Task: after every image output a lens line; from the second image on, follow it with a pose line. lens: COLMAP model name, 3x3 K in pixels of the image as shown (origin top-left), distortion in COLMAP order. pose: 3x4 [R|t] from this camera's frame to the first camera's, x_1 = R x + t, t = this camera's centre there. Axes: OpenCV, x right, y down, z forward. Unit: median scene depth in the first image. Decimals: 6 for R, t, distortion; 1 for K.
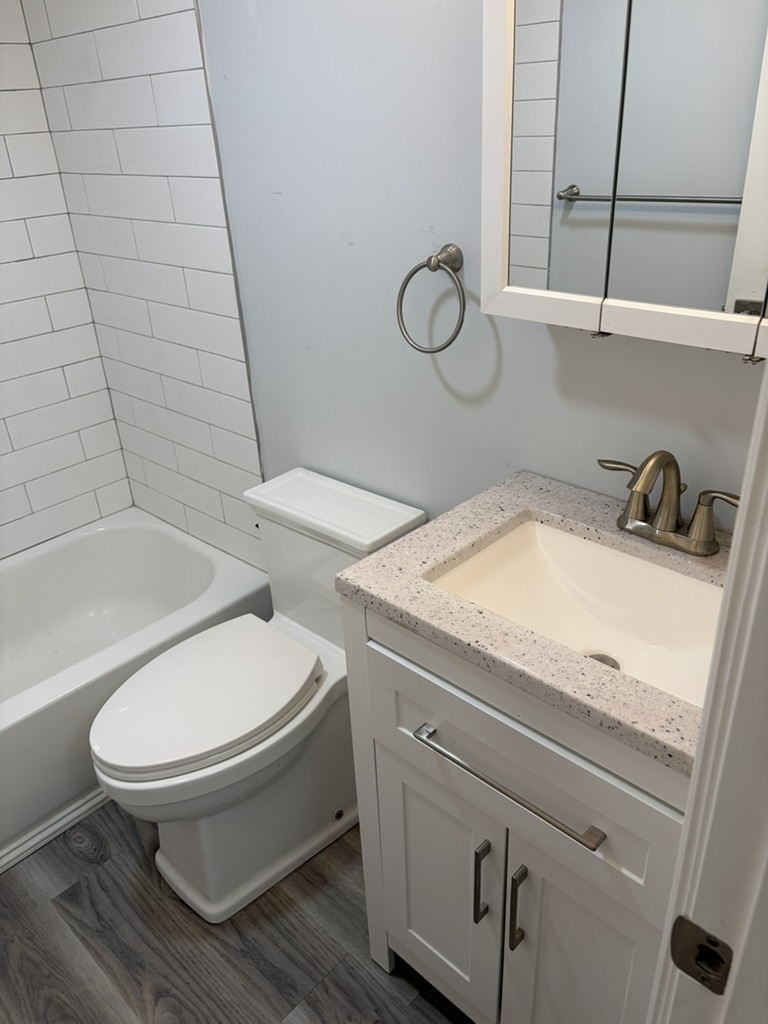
lens RADIAL K [[765.6, 0, 370.5], [0, 765.6, 520.3], [0, 0, 1]] dist [0.064349, -0.076230]
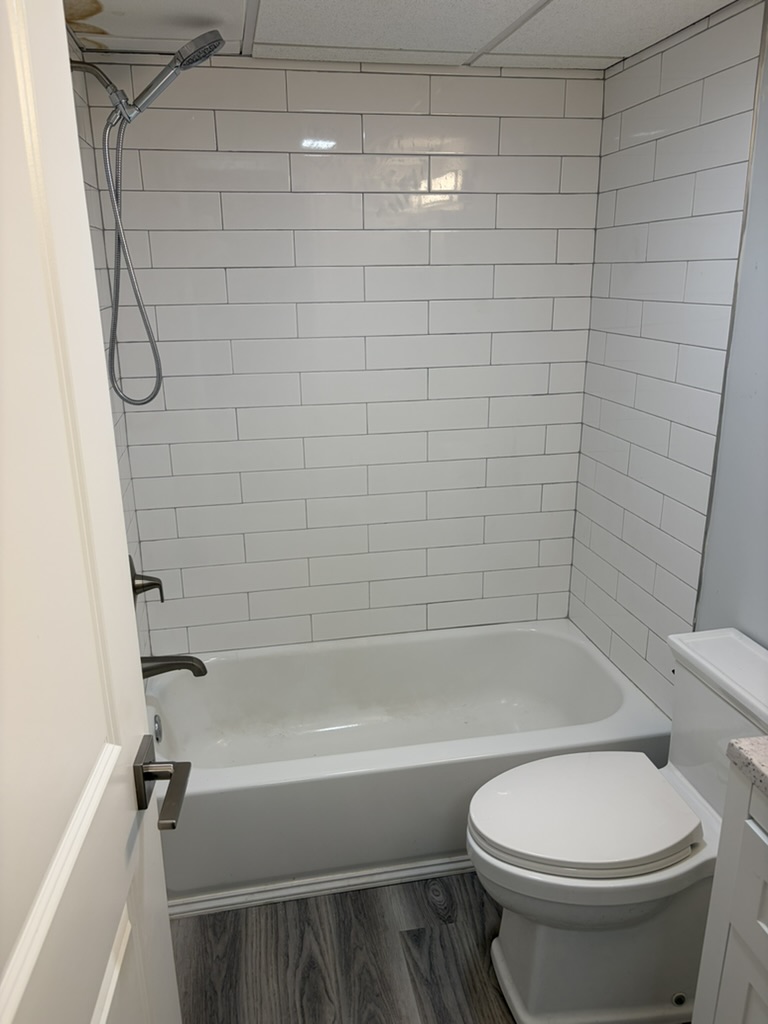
lens RADIAL K [[765.6, 0, 378.9], [0, 765.6, 515.5], [0, 0, 1]] dist [0.064349, -0.076230]
pose [[0.812758, 0.217440, -0.540504, 0.042634], [-0.301988, 0.950613, -0.071677, 0.002128], [0.498225, 0.221482, 0.838283, -0.096599]]
